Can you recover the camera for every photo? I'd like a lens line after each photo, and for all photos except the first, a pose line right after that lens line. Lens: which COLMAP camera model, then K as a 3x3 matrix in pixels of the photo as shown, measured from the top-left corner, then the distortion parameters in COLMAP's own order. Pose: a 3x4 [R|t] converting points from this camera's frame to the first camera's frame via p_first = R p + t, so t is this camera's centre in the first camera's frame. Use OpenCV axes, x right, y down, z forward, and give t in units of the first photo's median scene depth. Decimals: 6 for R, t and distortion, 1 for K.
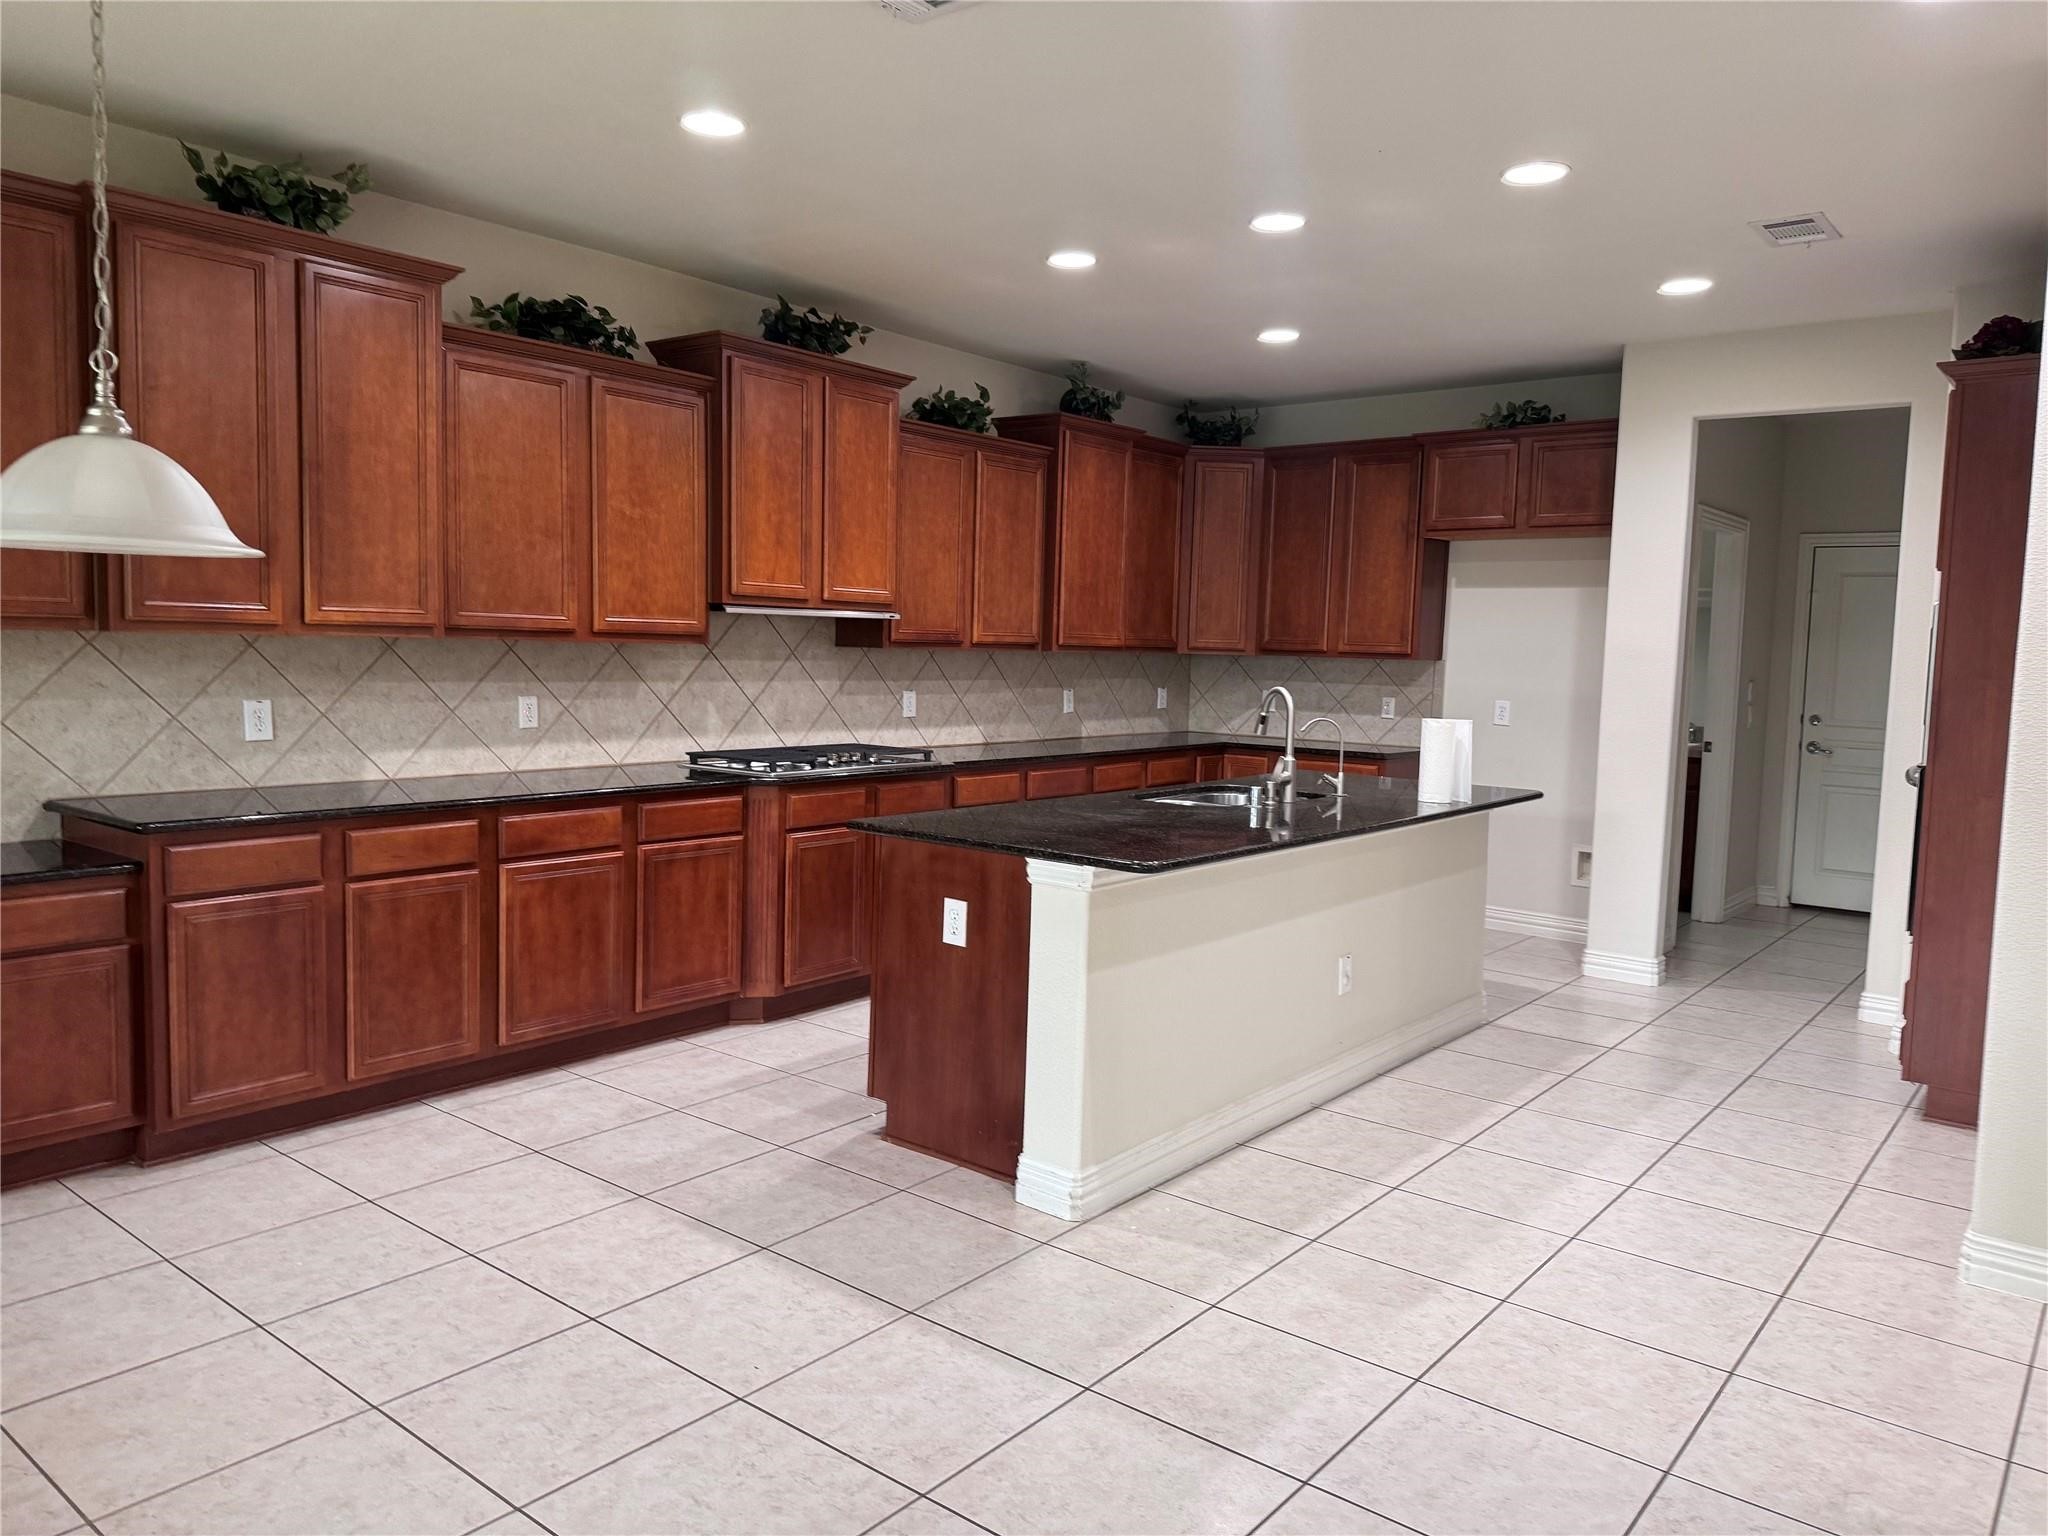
lens RADIAL K [[1401.3, 0, 1026.1], [0, 1401.3, 747.5], [0, 0, 1]] dist [0.105590, -0.186202]
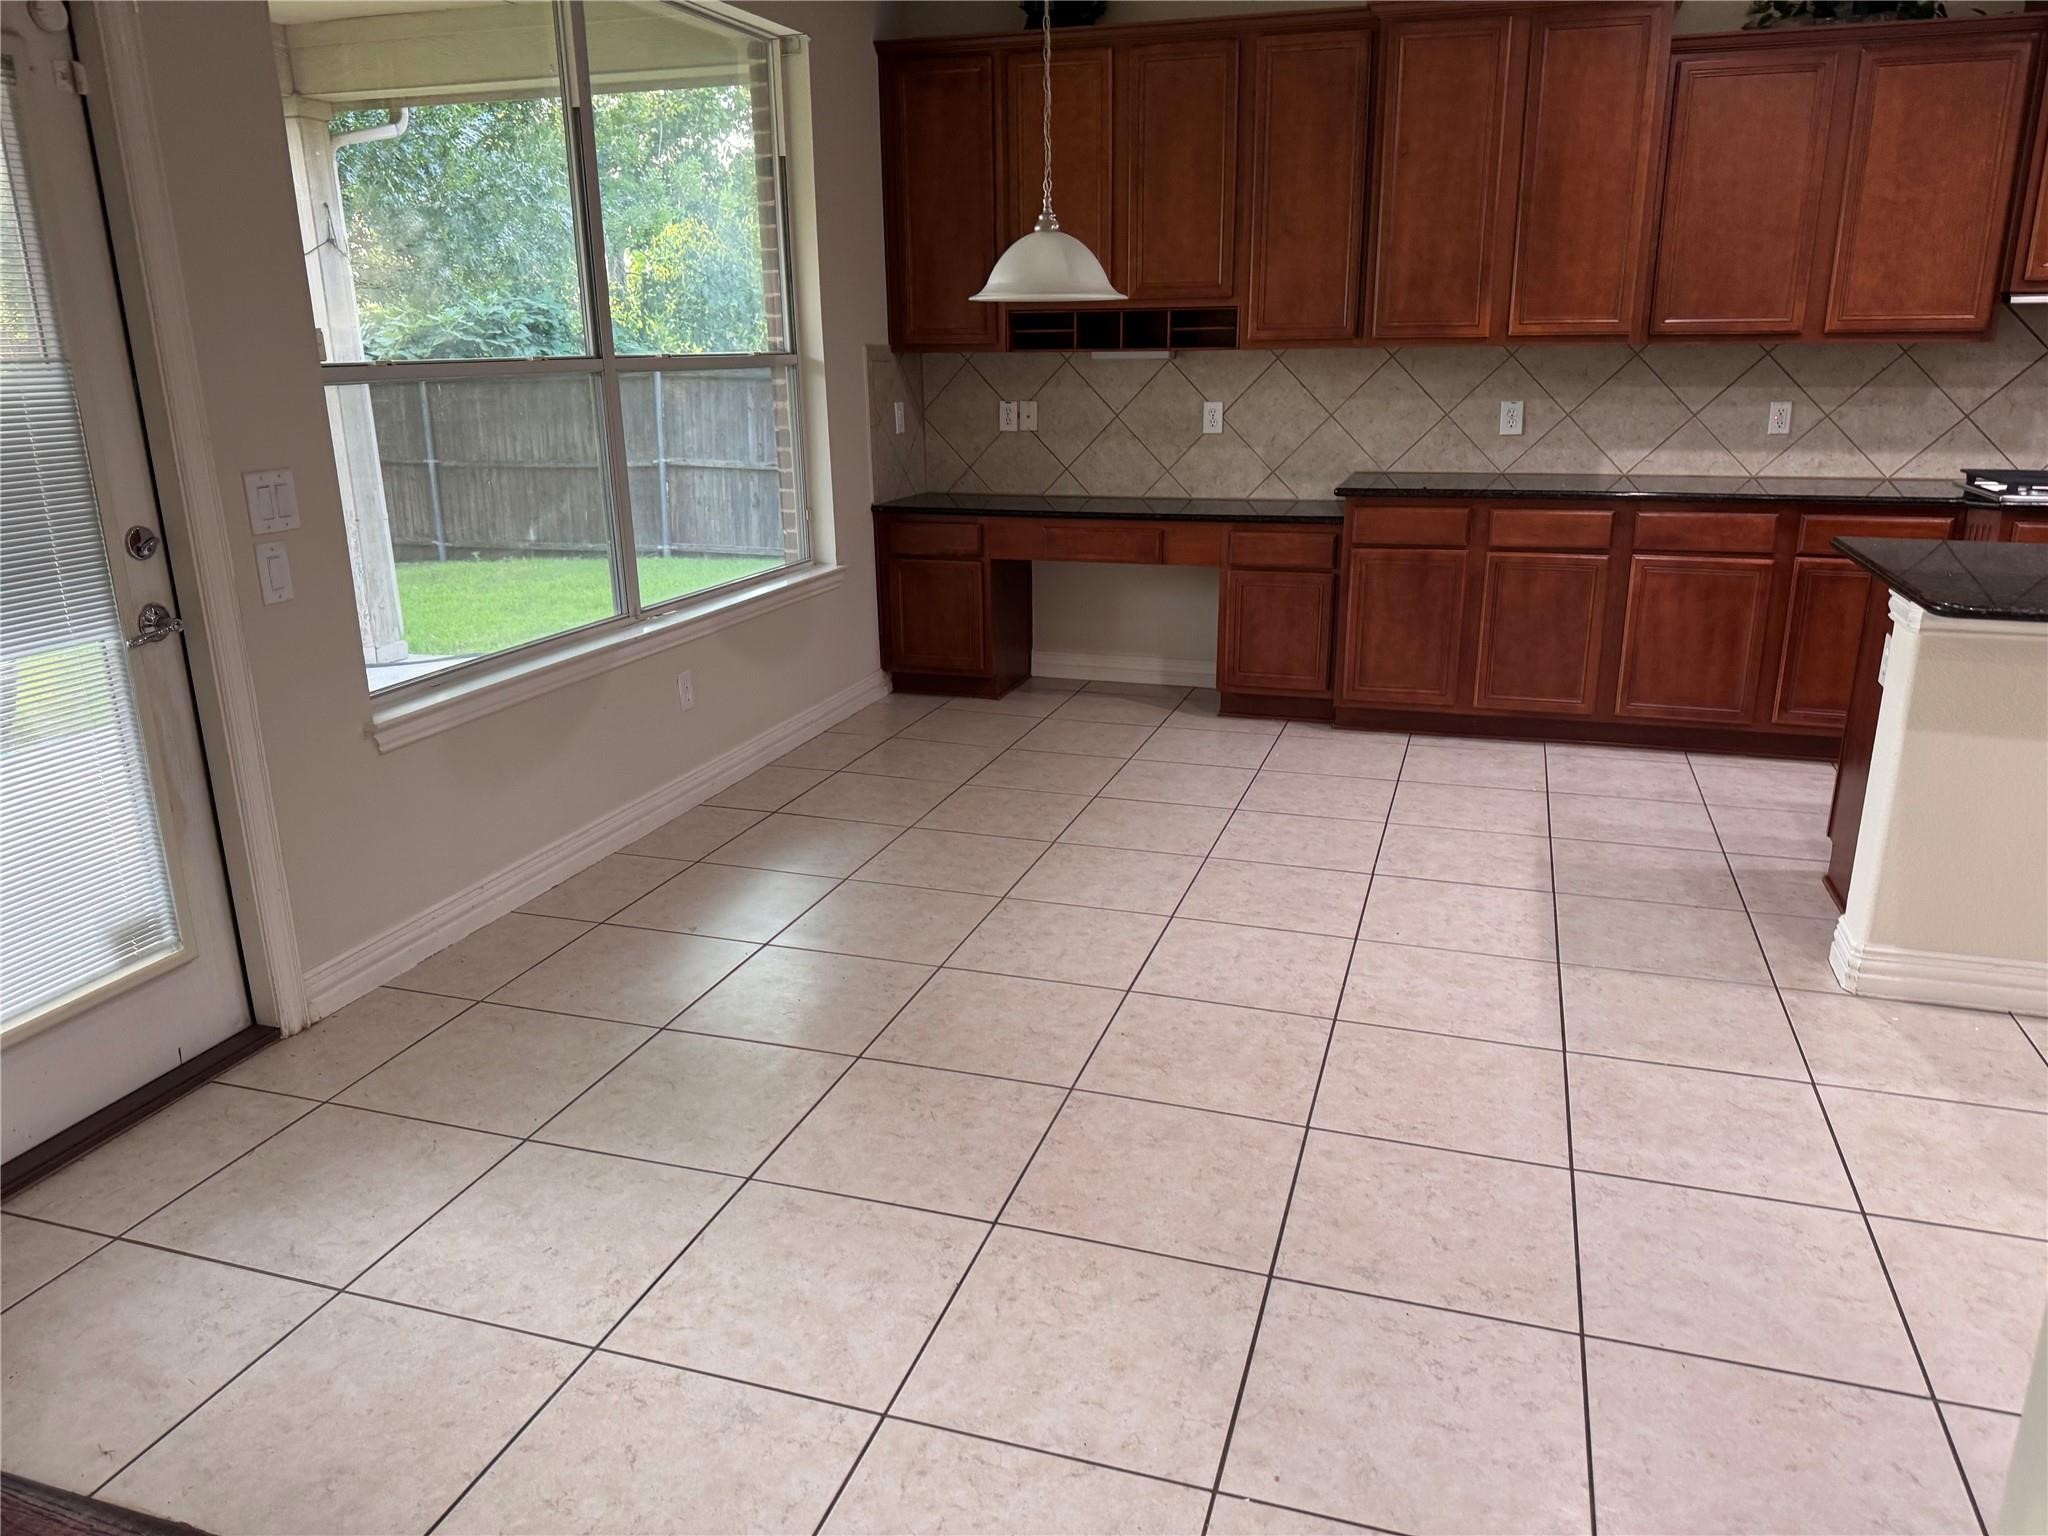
lens RADIAL K [[1418.6, 0, 1024.0], [0, 1418.6, 768.0], [0, 0, 1]] dist [0.003013, -0.024099]
pose [[0.360228, 0.237018, -0.902252, 0.503456], [-0.046210, 0.970531, 0.236505, 0.003998], [0.931719, -0.043503, 0.360565, 0.146674]]
